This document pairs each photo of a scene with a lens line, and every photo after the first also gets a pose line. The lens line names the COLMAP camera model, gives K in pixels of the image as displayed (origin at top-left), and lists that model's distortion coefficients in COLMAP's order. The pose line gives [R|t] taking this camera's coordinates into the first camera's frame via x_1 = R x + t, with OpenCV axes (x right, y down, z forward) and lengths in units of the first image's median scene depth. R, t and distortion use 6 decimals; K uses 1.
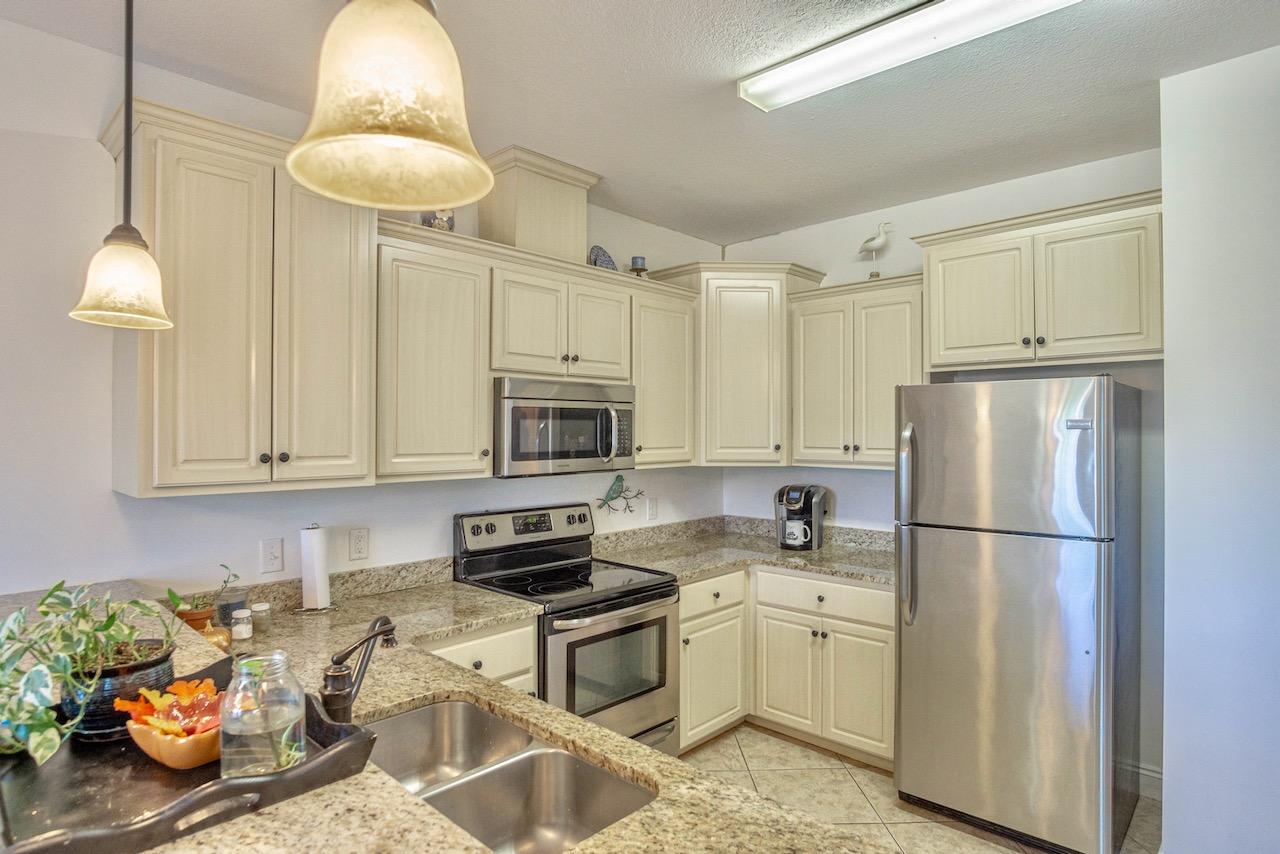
lens RADIAL K [[692.4, 0, 617.1], [0, 692.4, 428.8], [0, 0, 1]] dist [-0.035407, 0.001439]
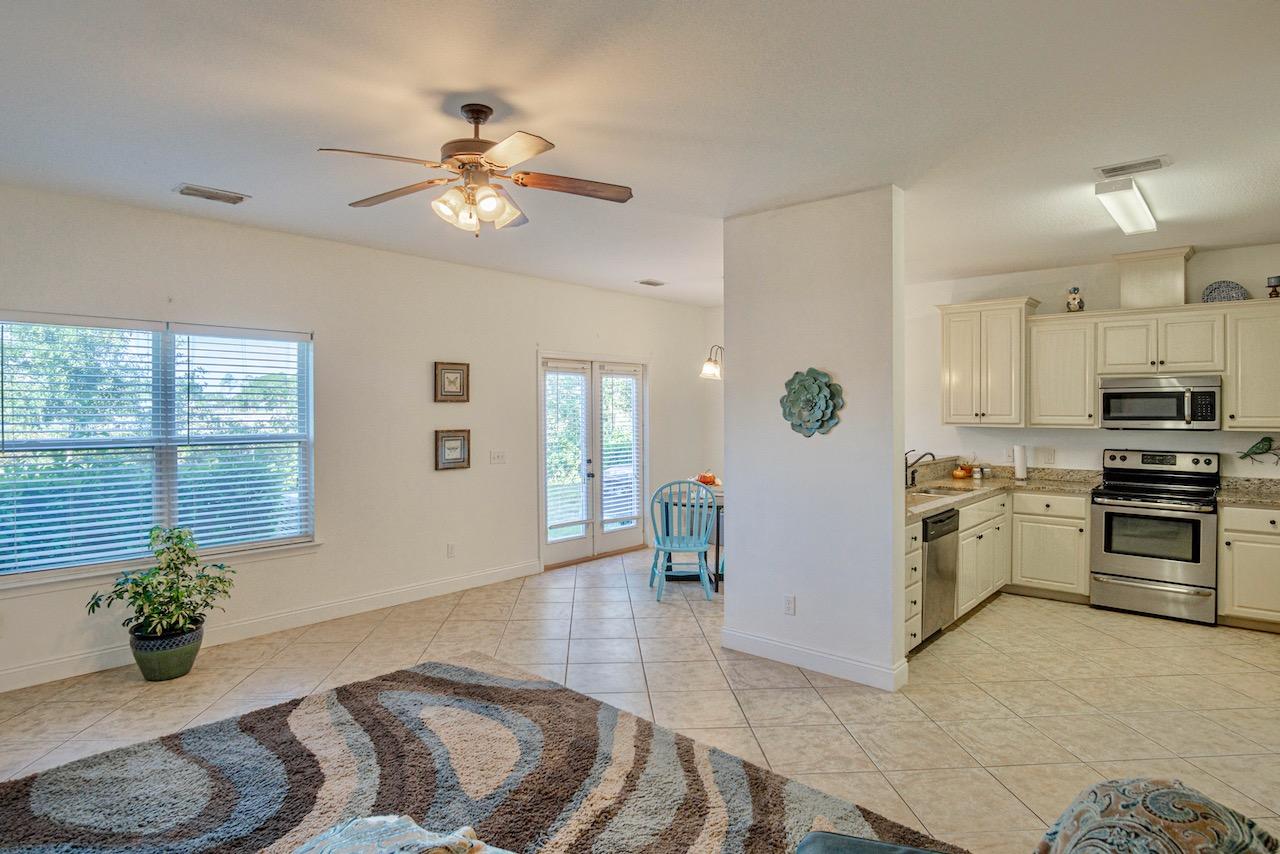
lens RADIAL K [[692.4, 0, 613.8], [0, 692.4, 410.9], [0, 0, 1]] dist [-0.035407, 0.001439]
pose [[0.010645, 0.005254, -0.999930, 1.526504], [0.004377, 0.999976, 0.005301, 0.002503], [0.999934, -0.004433, 0.010621, -0.359946]]
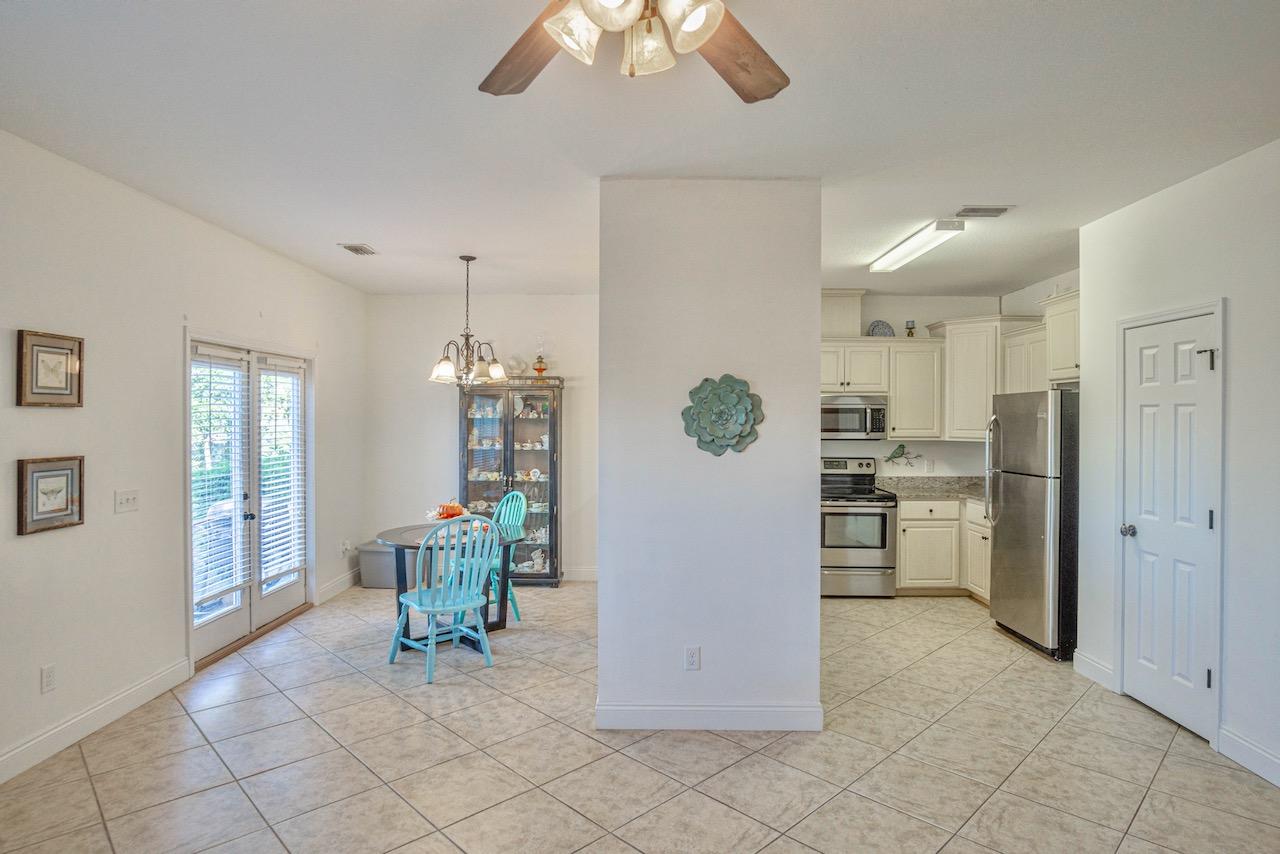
lens RADIAL K [[692.4, 0, 618.9], [0, 692.4, 418.3], [0, 0, 1]] dist [-0.035407, 0.001439]
pose [[0.671343, 0.003997, -0.741136, 0.950070], [-0.003545, 0.999991, 0.002182, -0.001760], [0.741138, 0.001163, 0.671352, -0.830765]]
